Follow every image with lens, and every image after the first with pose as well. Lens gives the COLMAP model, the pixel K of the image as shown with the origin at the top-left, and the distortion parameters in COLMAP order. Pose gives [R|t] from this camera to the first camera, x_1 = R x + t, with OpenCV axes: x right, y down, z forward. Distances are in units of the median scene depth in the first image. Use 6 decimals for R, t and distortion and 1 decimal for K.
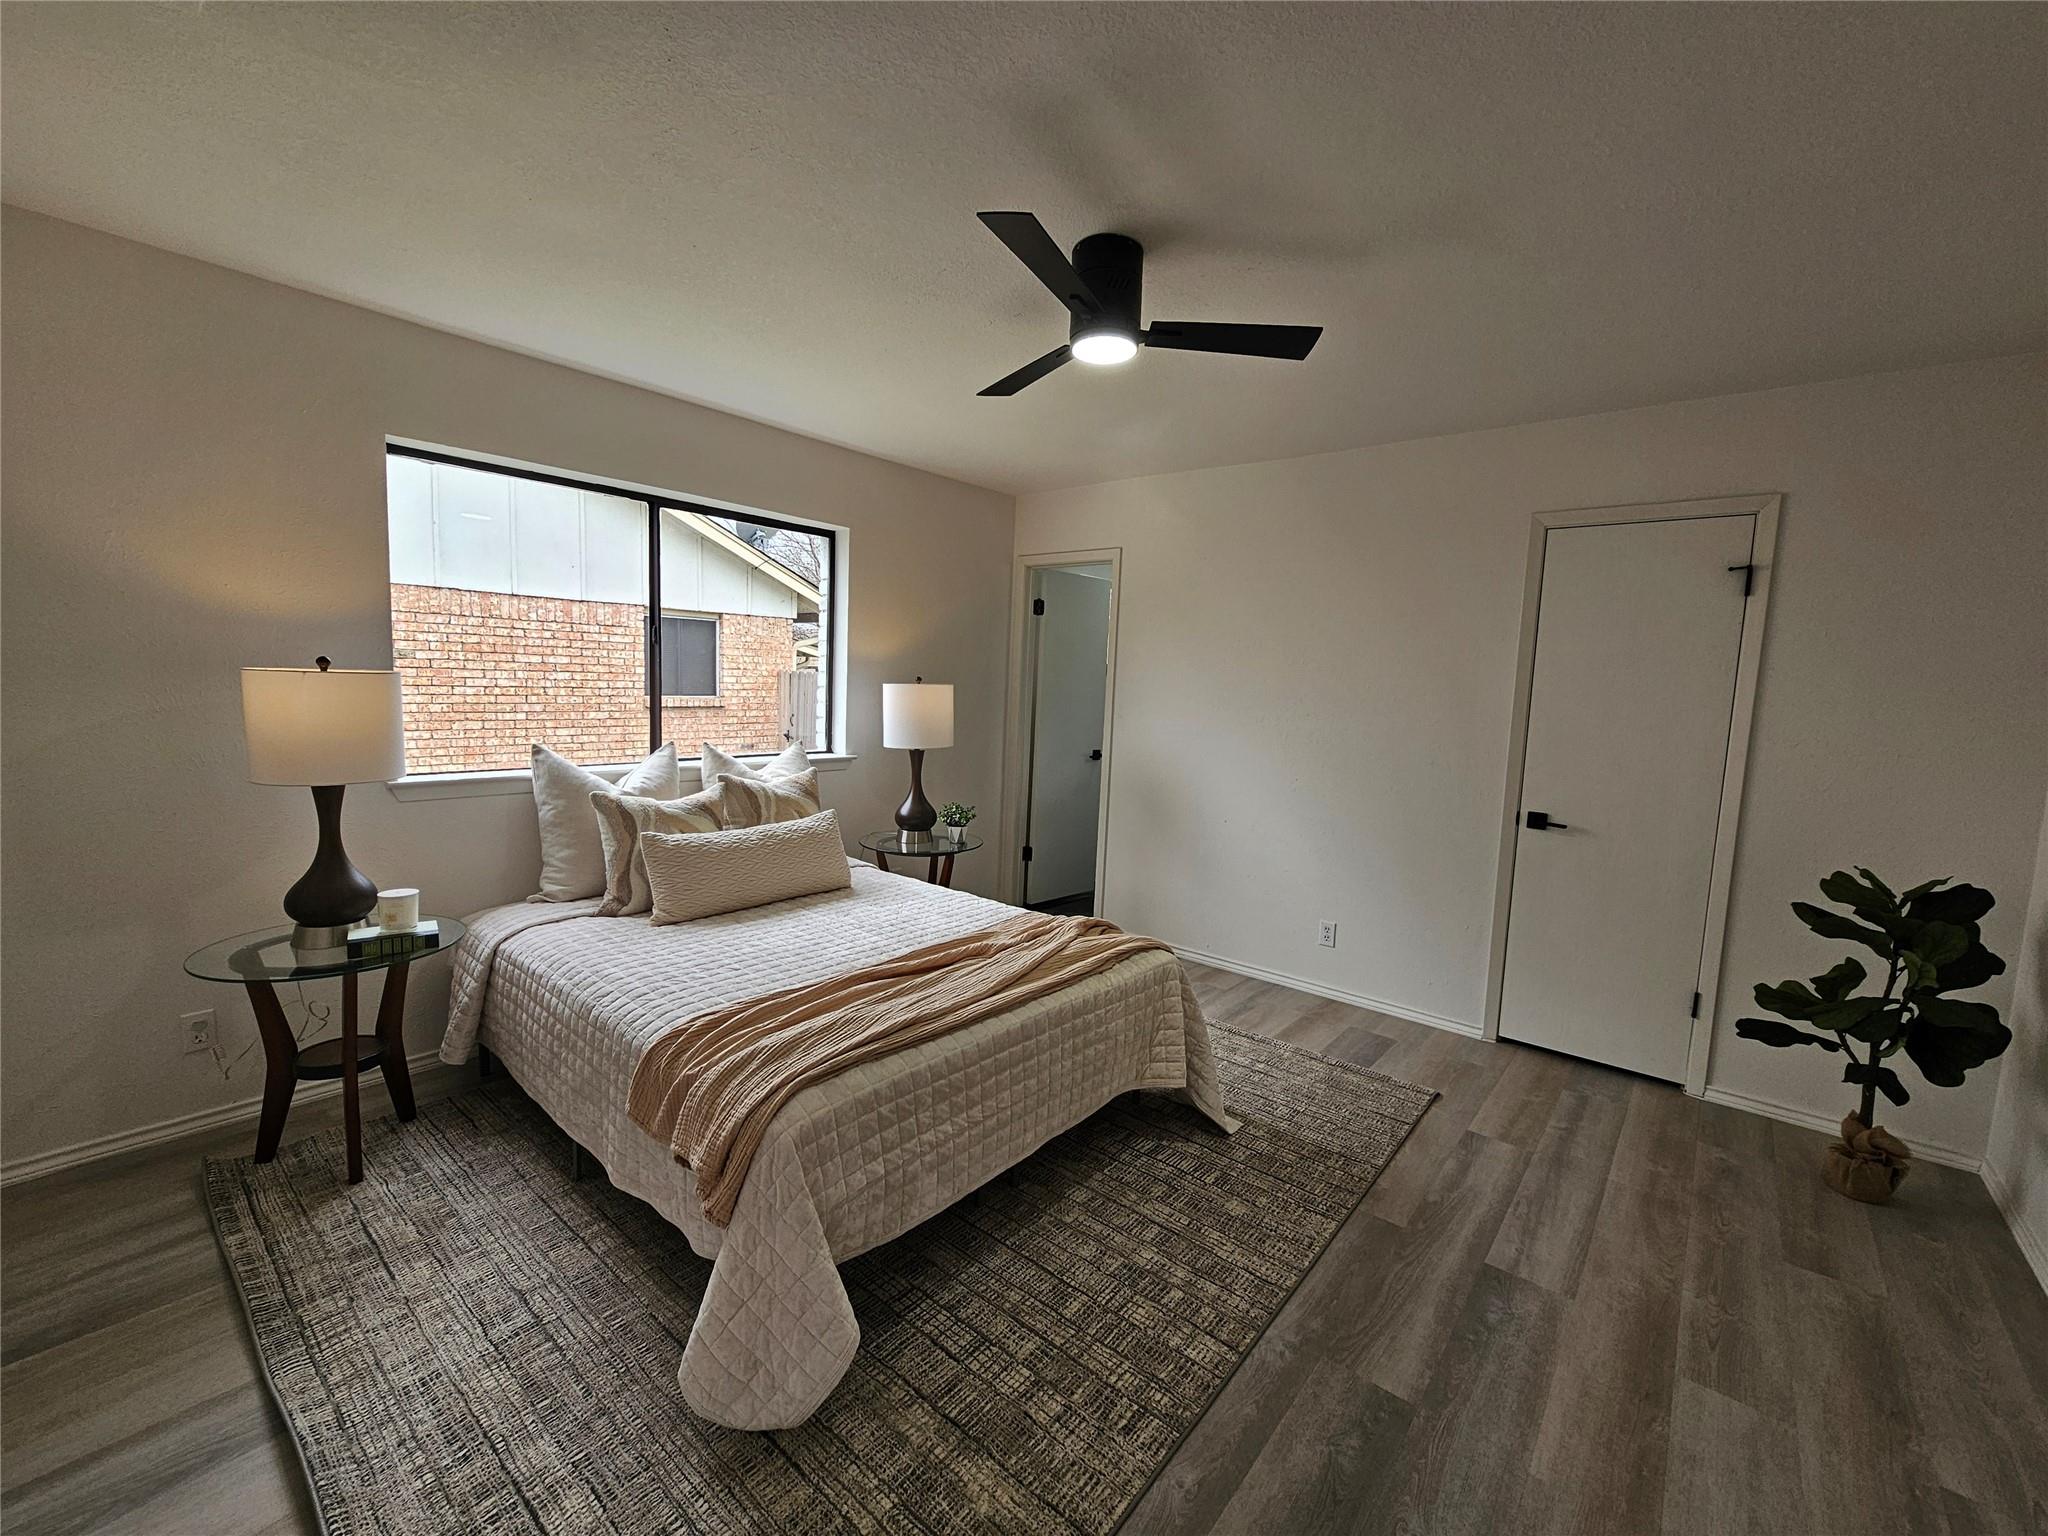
lens RADIAL K [[837.0, 0, 1036.1], [0, 837.0, 772.3], [0, 0, 1]] dist [0.002840, -0.000094]
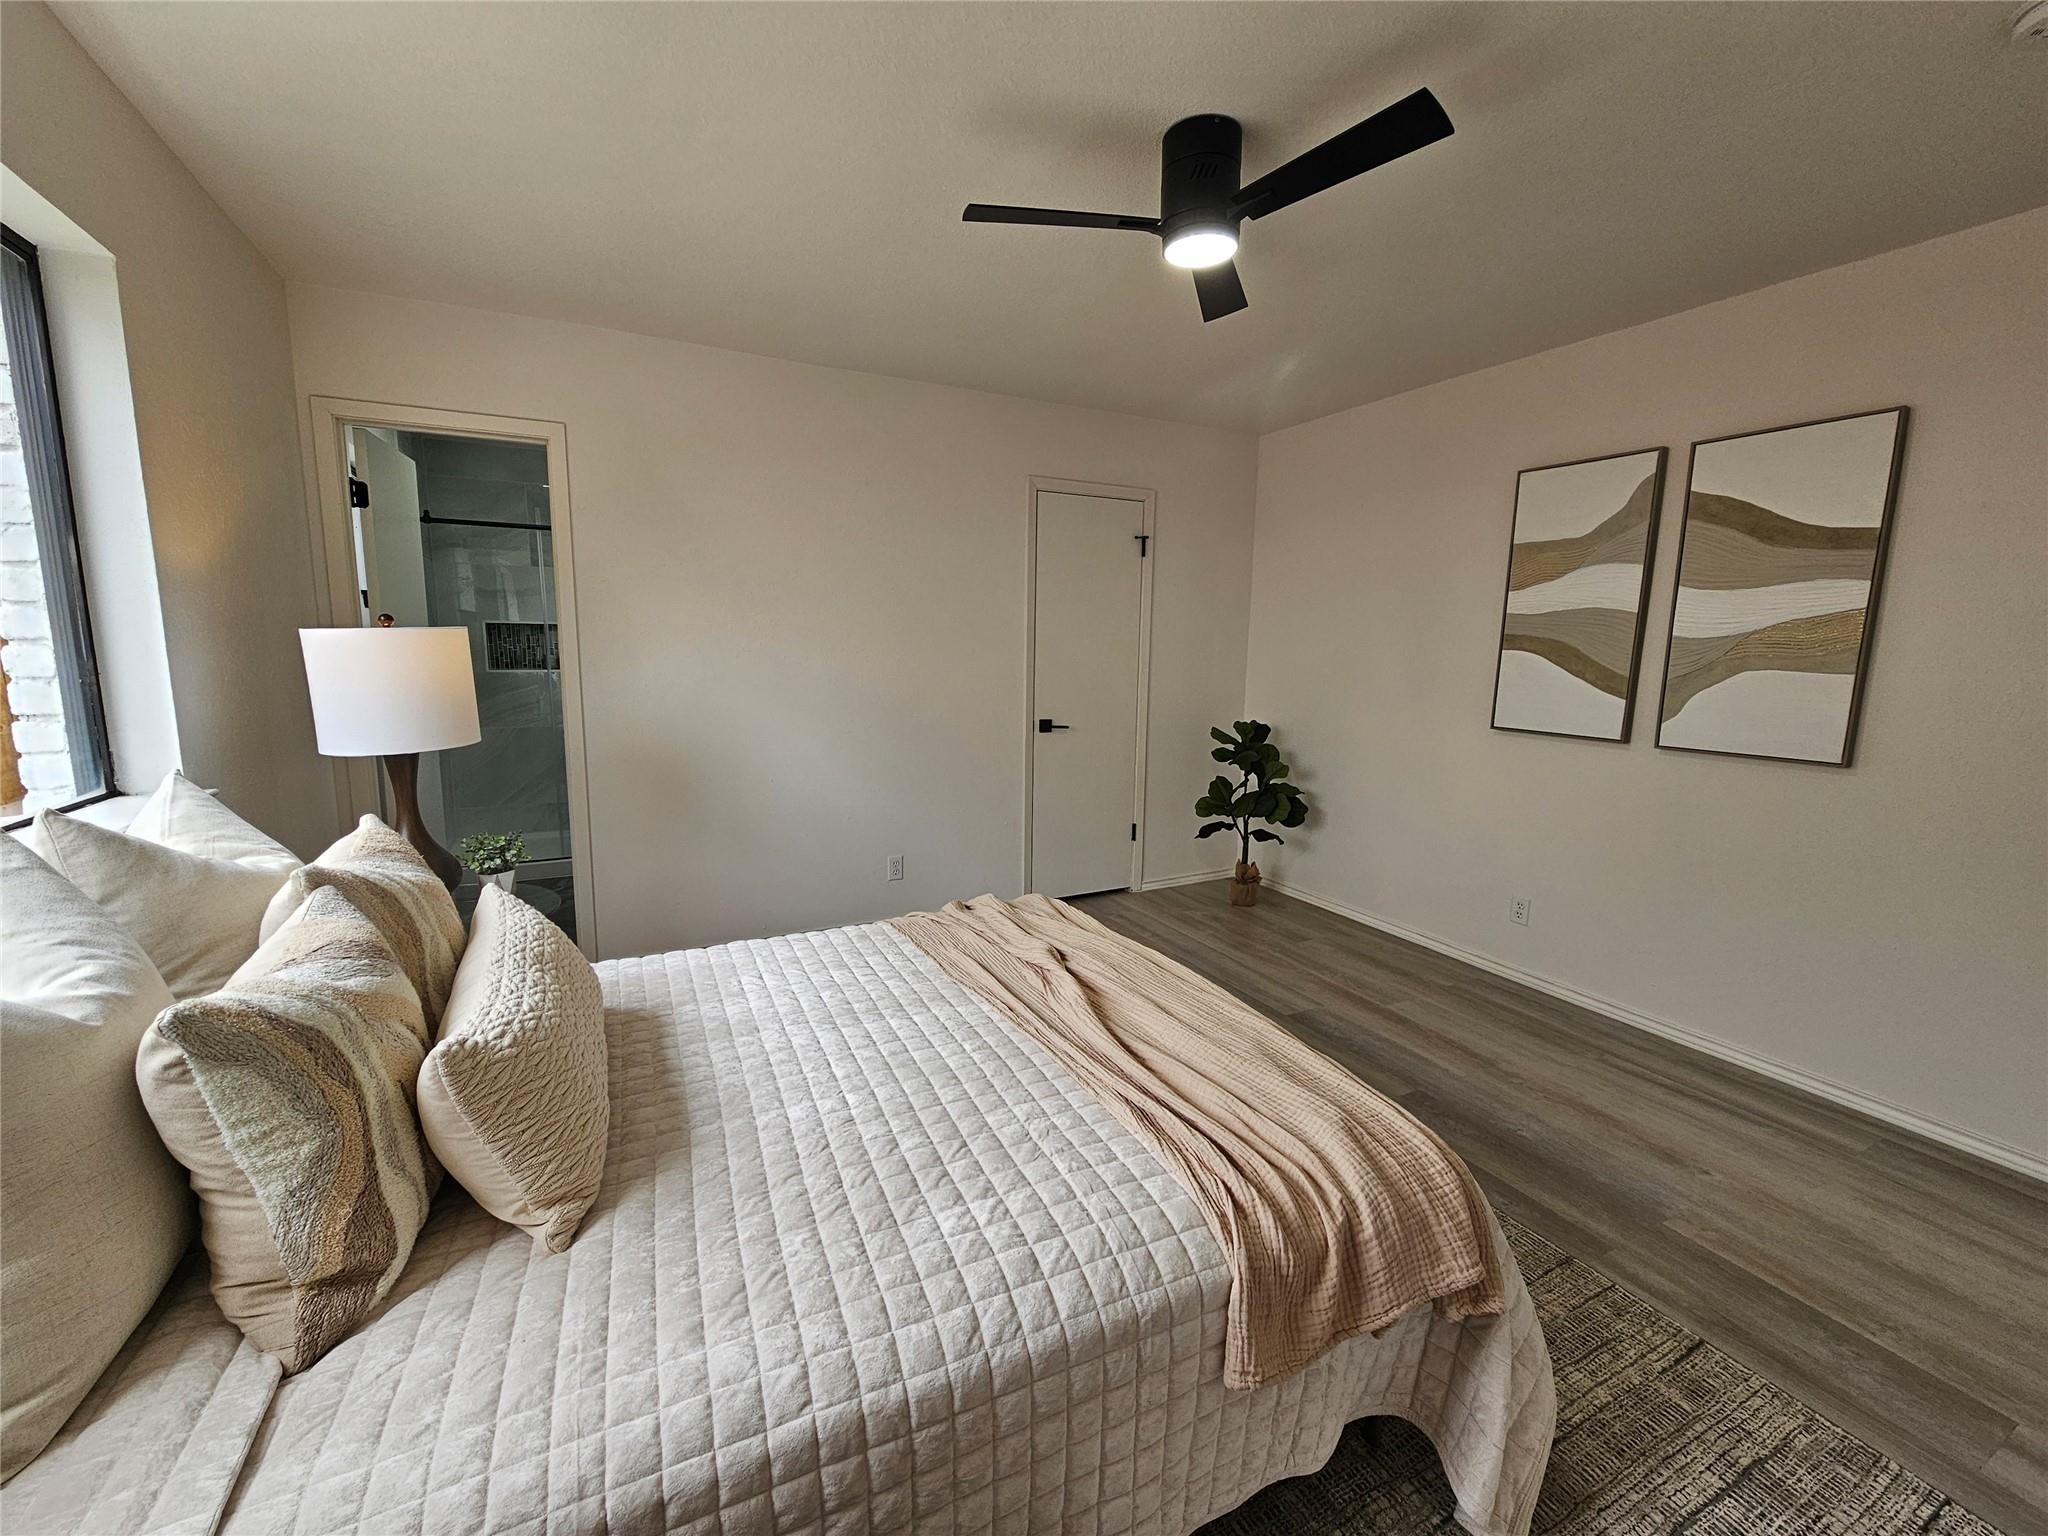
lens RADIAL K [[837.0, 0, 1036.6], [0, 837.0, 768.5], [0, 0, 1]] dist [0.002840, -0.000094]
pose [[0.389178, -0.172773, 0.904815, -0.688661], [0.107269, 0.984071, 0.141769, -0.072345], [-0.914896, 0.041885, 0.401512, 0.621495]]
